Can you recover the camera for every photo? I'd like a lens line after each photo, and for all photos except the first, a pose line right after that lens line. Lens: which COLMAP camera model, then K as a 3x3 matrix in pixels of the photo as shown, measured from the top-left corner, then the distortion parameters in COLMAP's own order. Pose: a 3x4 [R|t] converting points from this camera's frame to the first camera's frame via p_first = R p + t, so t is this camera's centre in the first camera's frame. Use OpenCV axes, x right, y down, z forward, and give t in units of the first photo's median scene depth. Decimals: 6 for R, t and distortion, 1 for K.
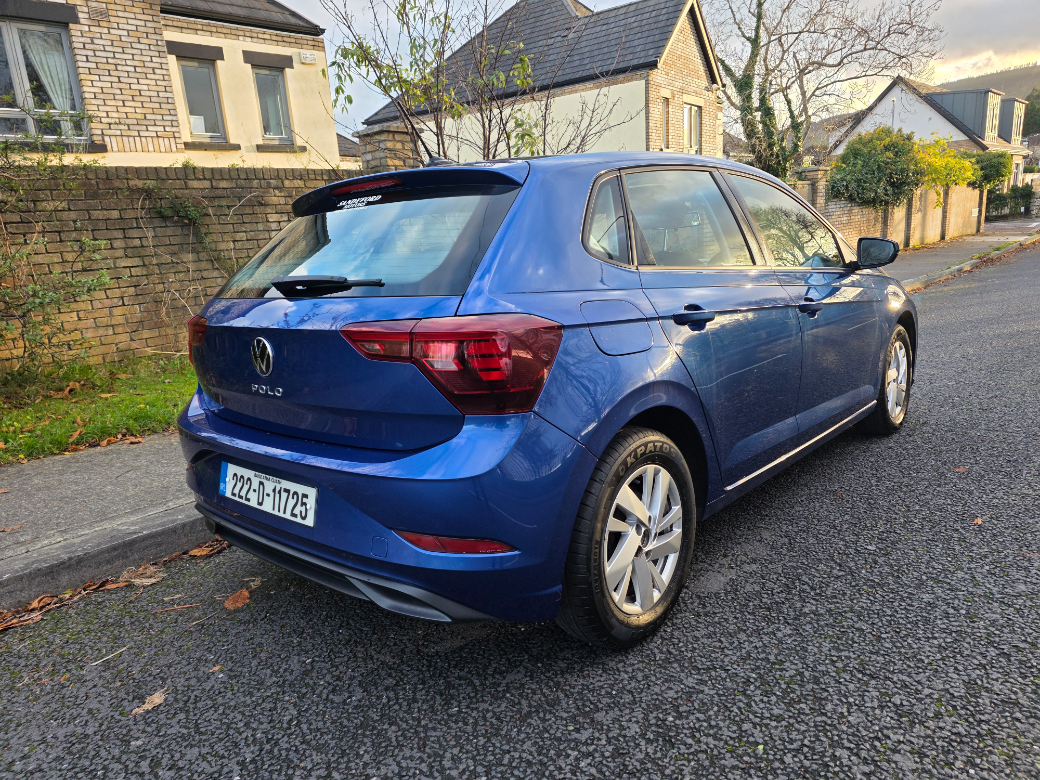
lens RADIAL K [[694.9, 0, 521.7], [0, 694.9, 406.4], [0, 0, 1]] dist [0.004994, -0.001269]
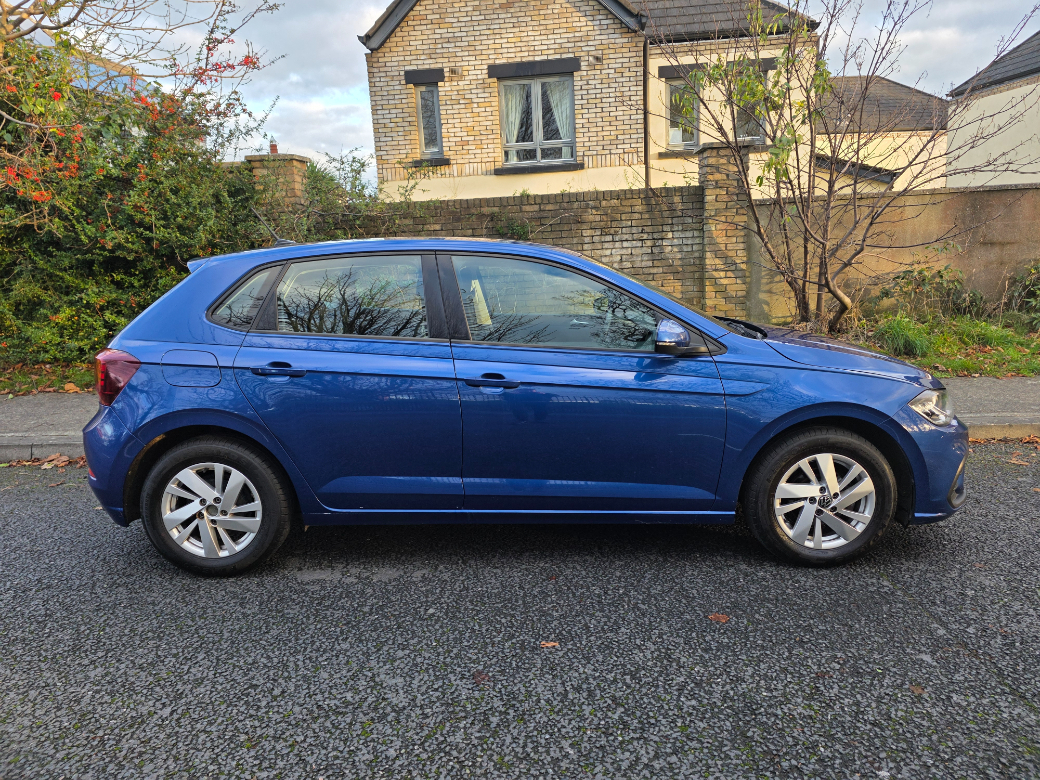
lens RADIAL K [[693.4, 0, 520.0], [0, 693.4, 390.0], [0, 0, 1]] dist [0.008254, 0.001623]
pose [[0.658446, 0.184820, -0.729583, 0.503987], [-0.177786, 0.980141, 0.087841, -0.095476], [0.731329, 0.071871, 0.678228, 0.135582]]
